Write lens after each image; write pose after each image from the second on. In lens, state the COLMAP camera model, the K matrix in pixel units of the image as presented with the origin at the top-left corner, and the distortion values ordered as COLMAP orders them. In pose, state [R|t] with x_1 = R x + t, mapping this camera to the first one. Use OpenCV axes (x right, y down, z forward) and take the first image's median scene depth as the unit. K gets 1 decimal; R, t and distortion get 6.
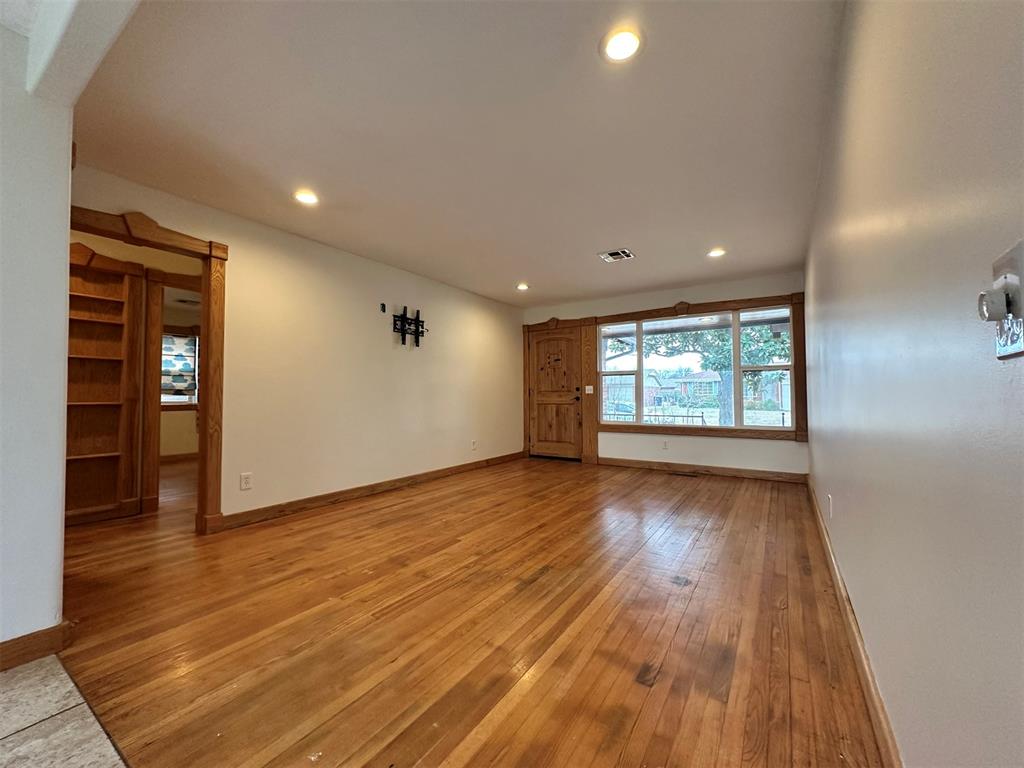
lens RADIAL K [[409.2, 0, 510.2], [0, 409.2, 387.3], [0, 0, 1]] dist [0.003904, -0.000263]
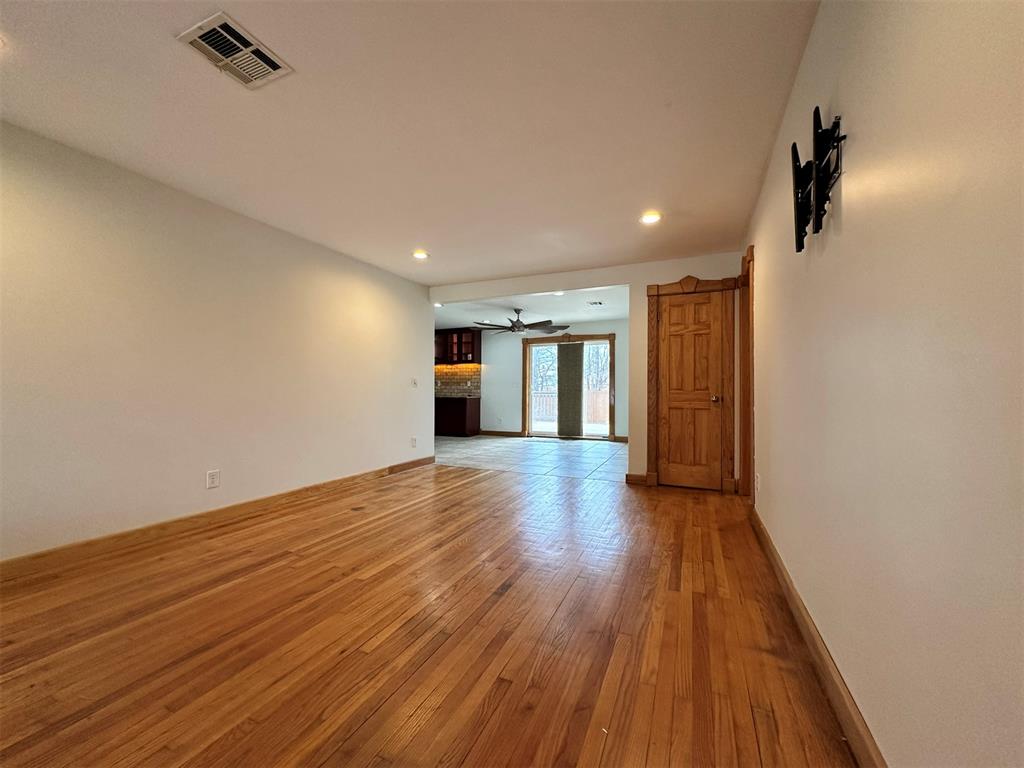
lens RADIAL K [[409.2, 0, 512.9], [0, 409.2, 387.4], [0, 0, 1]] dist [0.003904, -0.000263]
pose [[-0.986004, -0.002285, -0.166707, 0.042830], [0.001824, 0.999698, -0.024491, 0.021606], [0.166713, -0.024452, -0.985702, 1.209248]]
